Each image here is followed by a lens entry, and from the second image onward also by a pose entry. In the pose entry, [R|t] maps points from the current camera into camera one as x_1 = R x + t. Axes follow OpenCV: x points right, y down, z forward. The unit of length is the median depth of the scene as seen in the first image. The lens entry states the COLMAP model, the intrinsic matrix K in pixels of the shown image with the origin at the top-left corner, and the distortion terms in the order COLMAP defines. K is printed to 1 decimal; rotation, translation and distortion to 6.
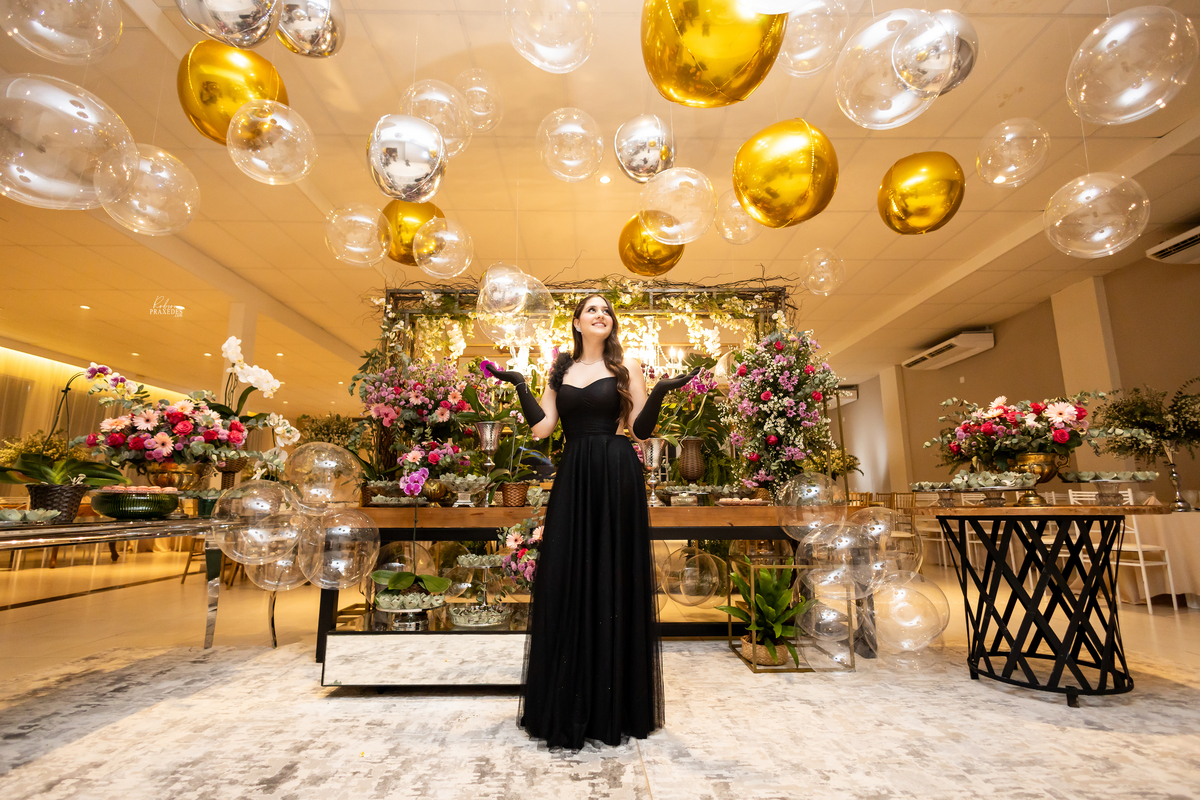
lens RADIAL K [[578.9, 0, 600.0], [0, 578.9, 400.0], [0, 0, 1]] dist [0.009668, -0.004194]
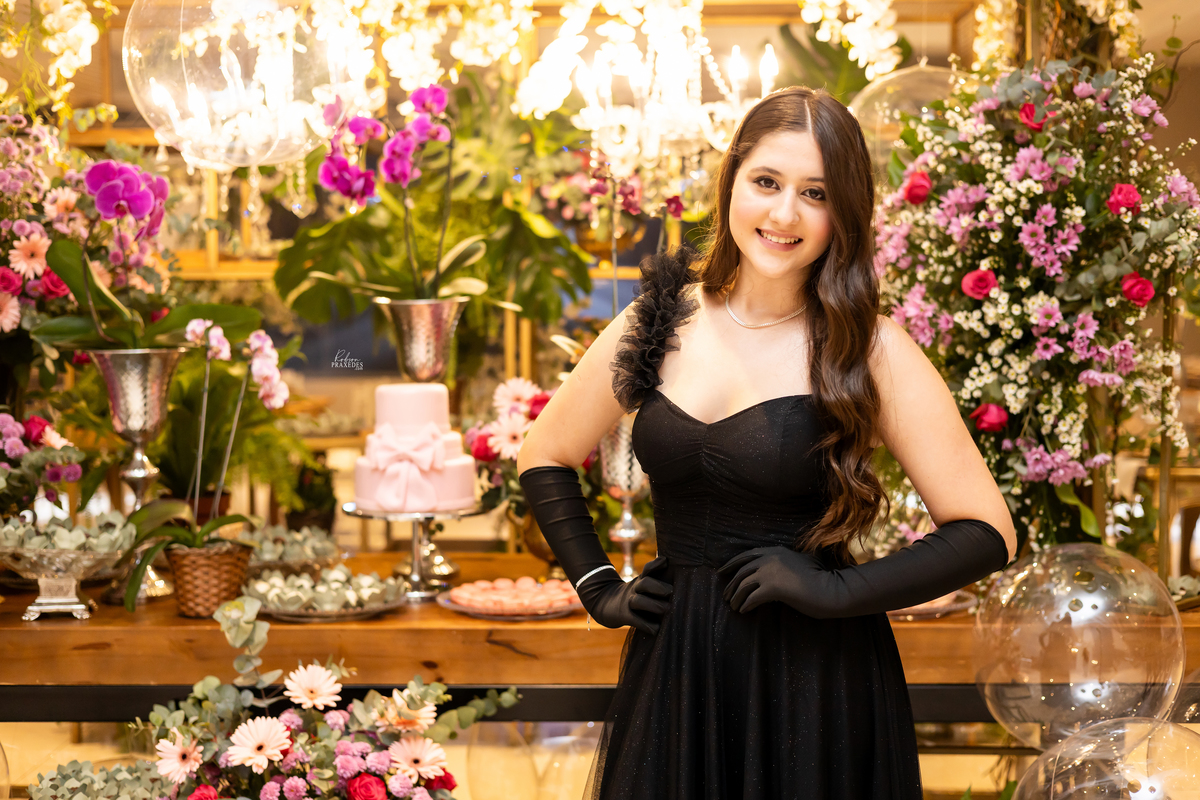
lens RADIAL K [[1710.4, 0, 600.0], [0, 1710.4, 400.0], [0, 0, 1]] dist [0.006082, 0.036577]
pose [[0.999300, 0.002287, -0.037351, 0.160108], [0.006377, 0.973122, 0.230202, -0.225501], [0.036873, -0.230279, 0.972426, 0.093802]]
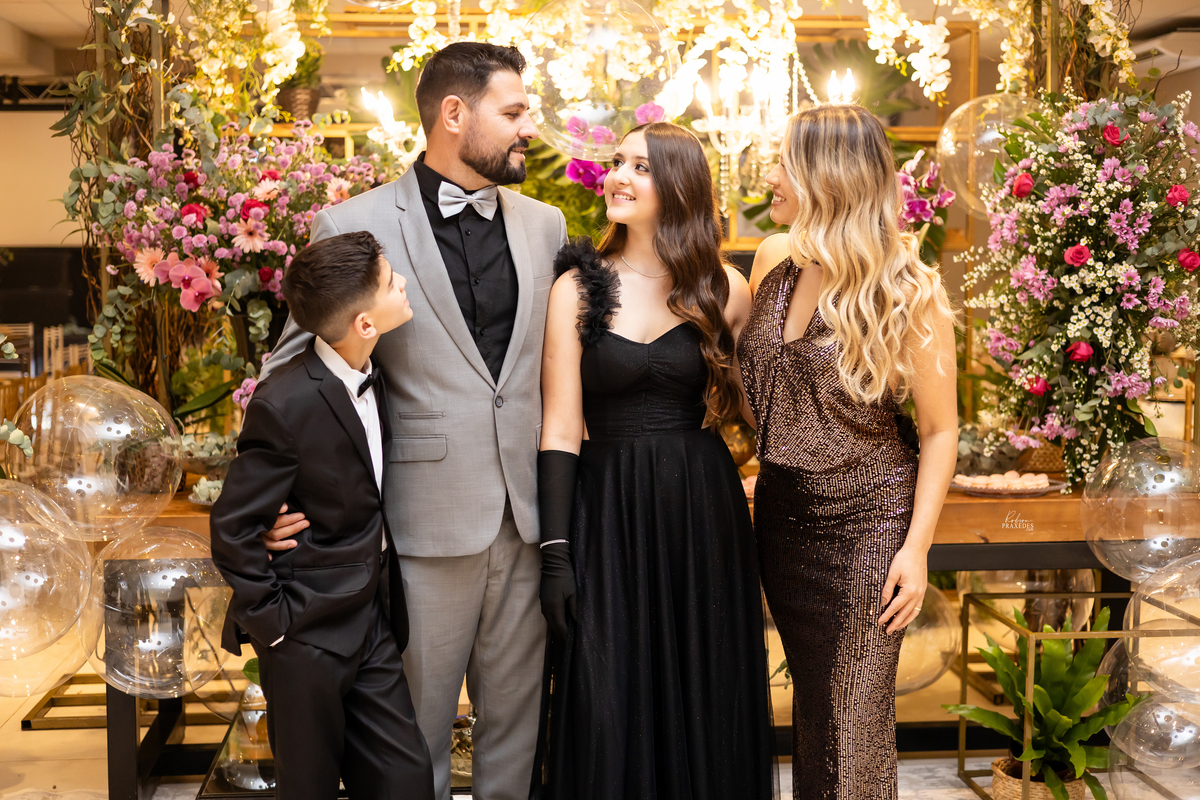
lens RADIAL K [[1710.4, 0, 600.0], [0, 1710.4, 400.0], [0, 0, 1]] dist [0.006082, 0.036577]
pose [[0.996363, -0.005202, 0.085047, -0.262675], [-0.015886, 0.969292, 0.245400, -0.299898], [-0.083712, -0.245859, 0.965684, -0.364075]]
